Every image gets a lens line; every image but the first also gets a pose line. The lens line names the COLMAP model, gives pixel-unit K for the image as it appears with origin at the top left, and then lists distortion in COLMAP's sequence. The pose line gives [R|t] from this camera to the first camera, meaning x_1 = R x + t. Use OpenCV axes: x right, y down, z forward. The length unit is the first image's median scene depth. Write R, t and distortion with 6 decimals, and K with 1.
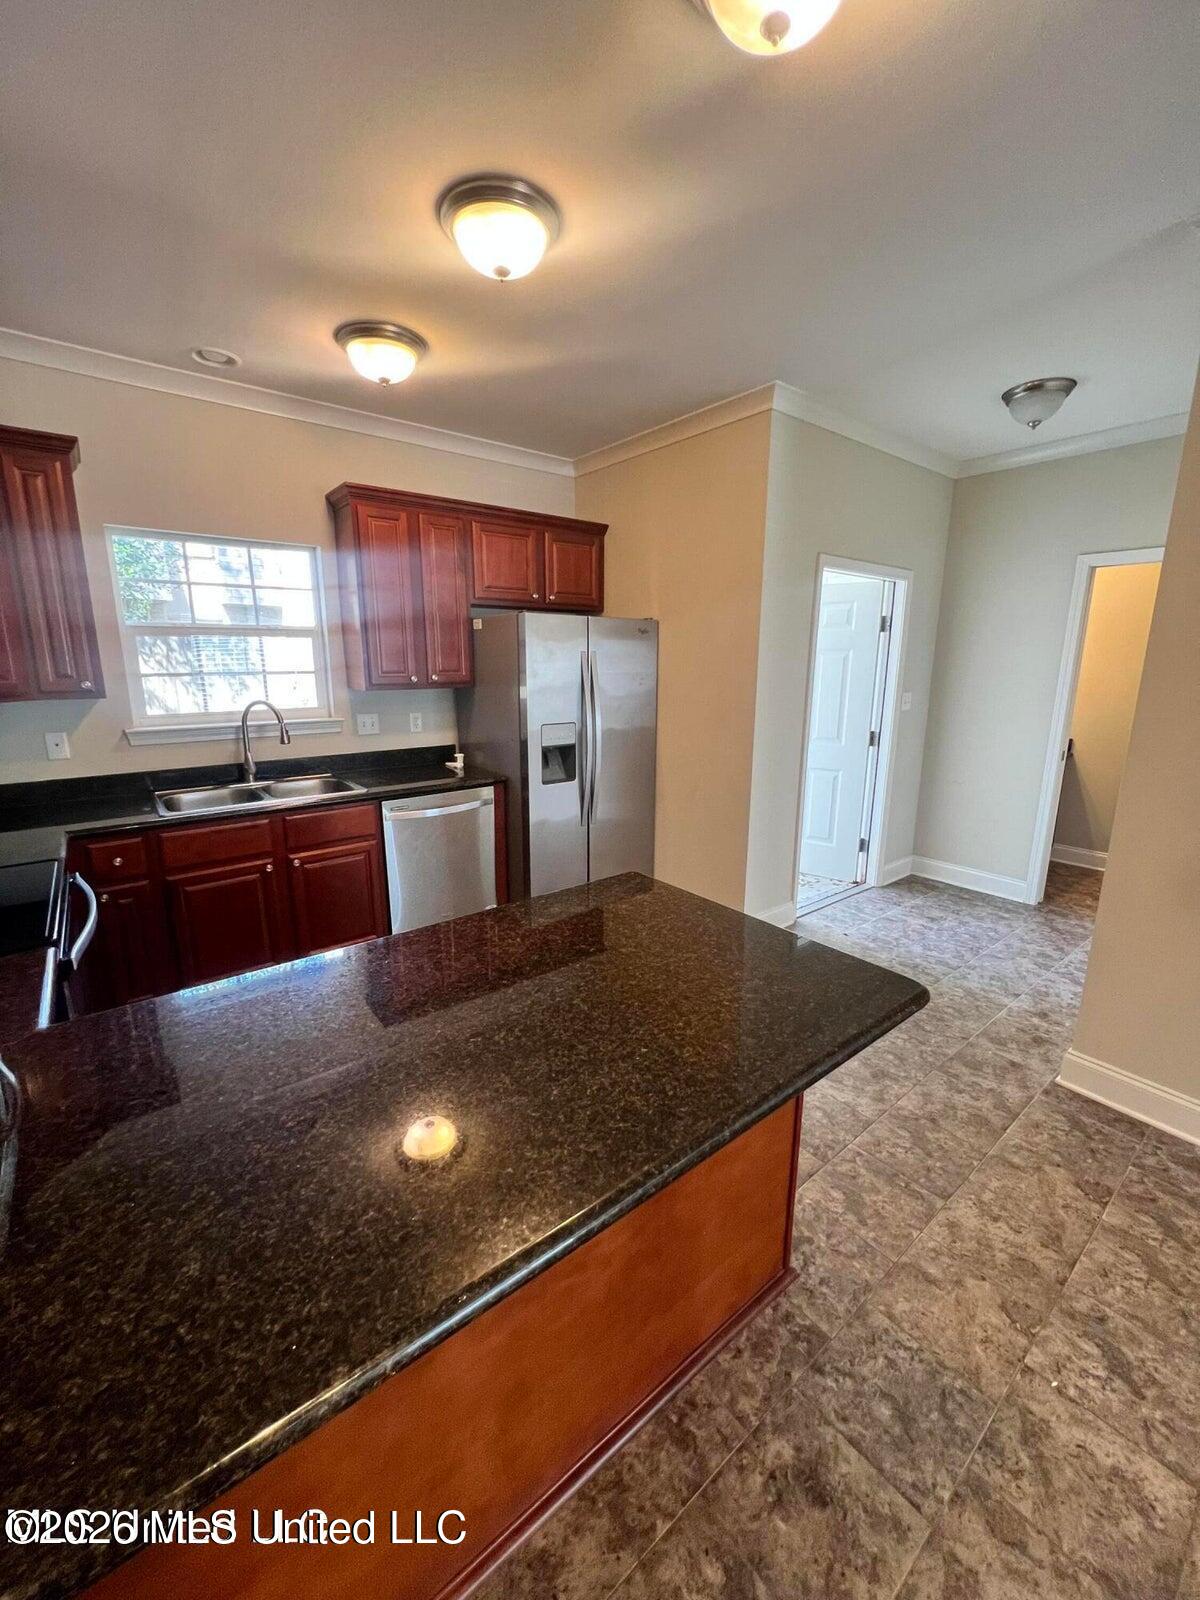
lens RADIAL K [[635.1, 0, 617.0], [0, 635.1, 801.1], [0, 0, 1]] dist [-0.002326, 0.000021]
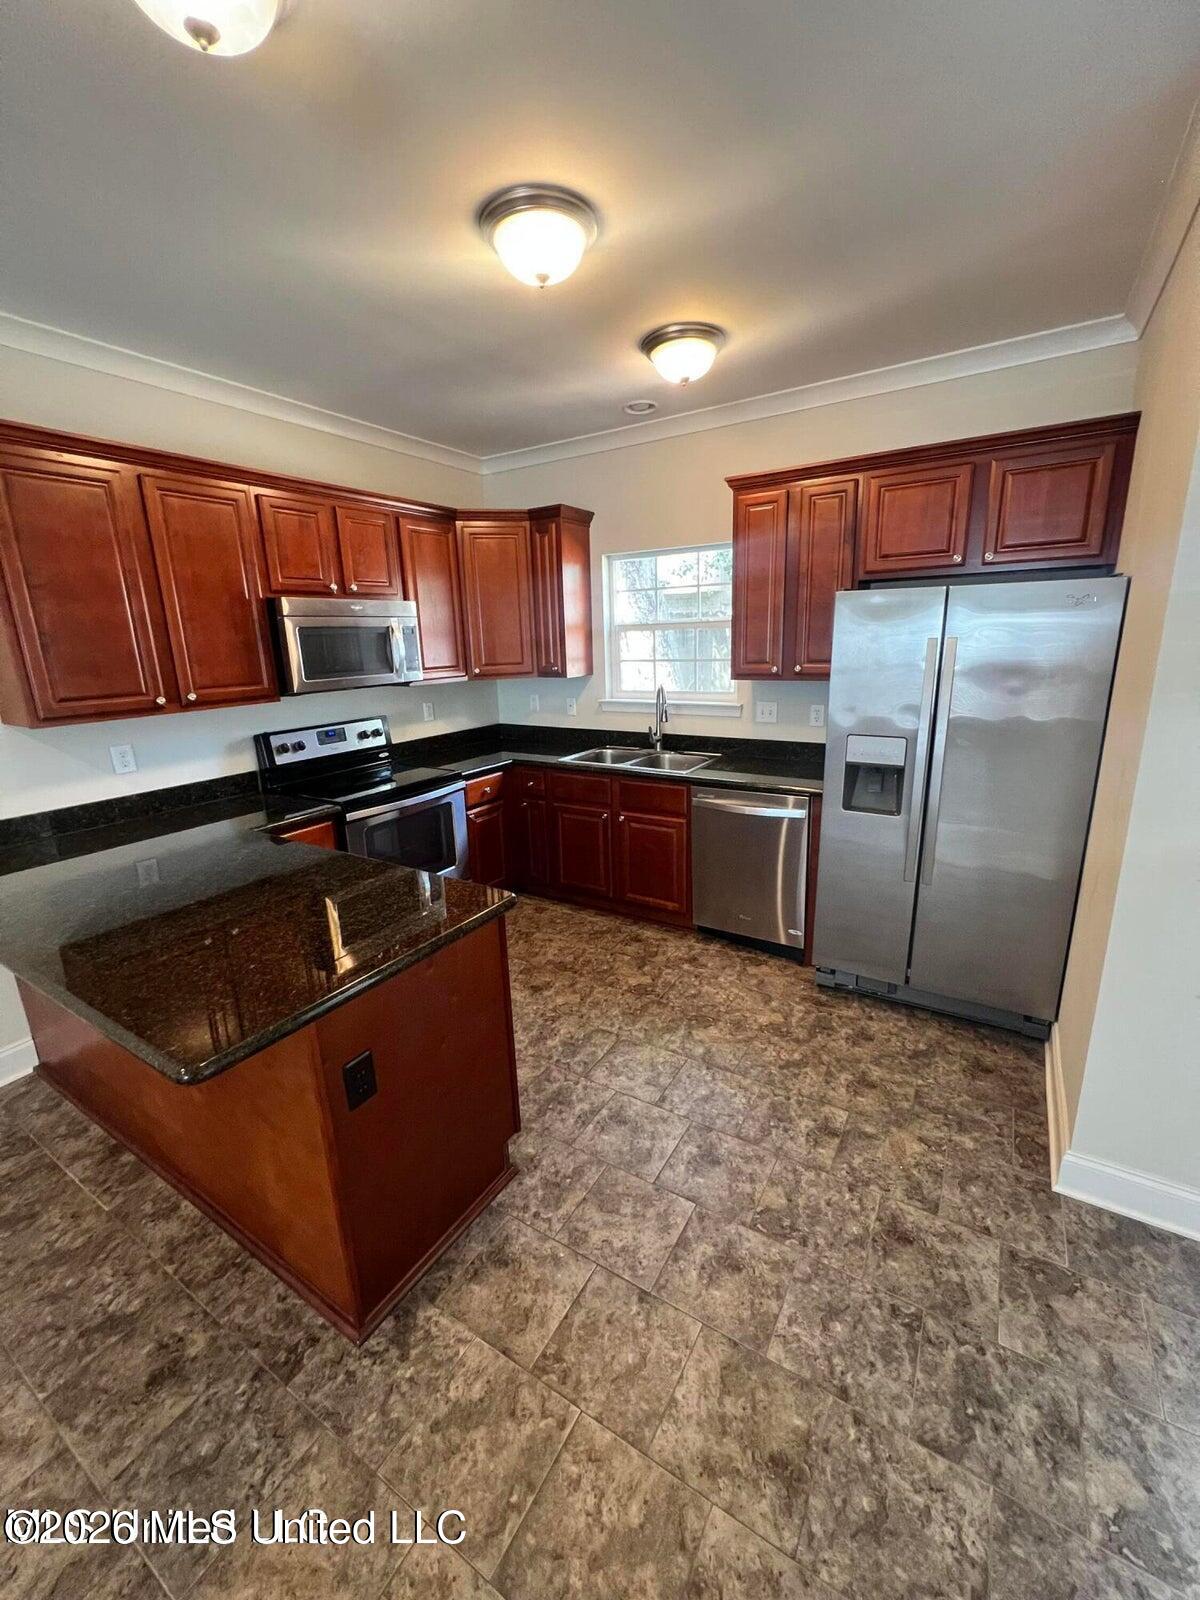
lens RADIAL K [[642.8, 0, 600.0], [0, 642.8, 800.0], [0, 0, 1]] dist [-0.002342, 0.000114]
pose [[0.320982, 0.221569, -0.920803, 1.040422], [-0.179760, 0.968829, 0.170463, -0.237222], [0.929869, 0.110808, 0.350806, 0.874385]]
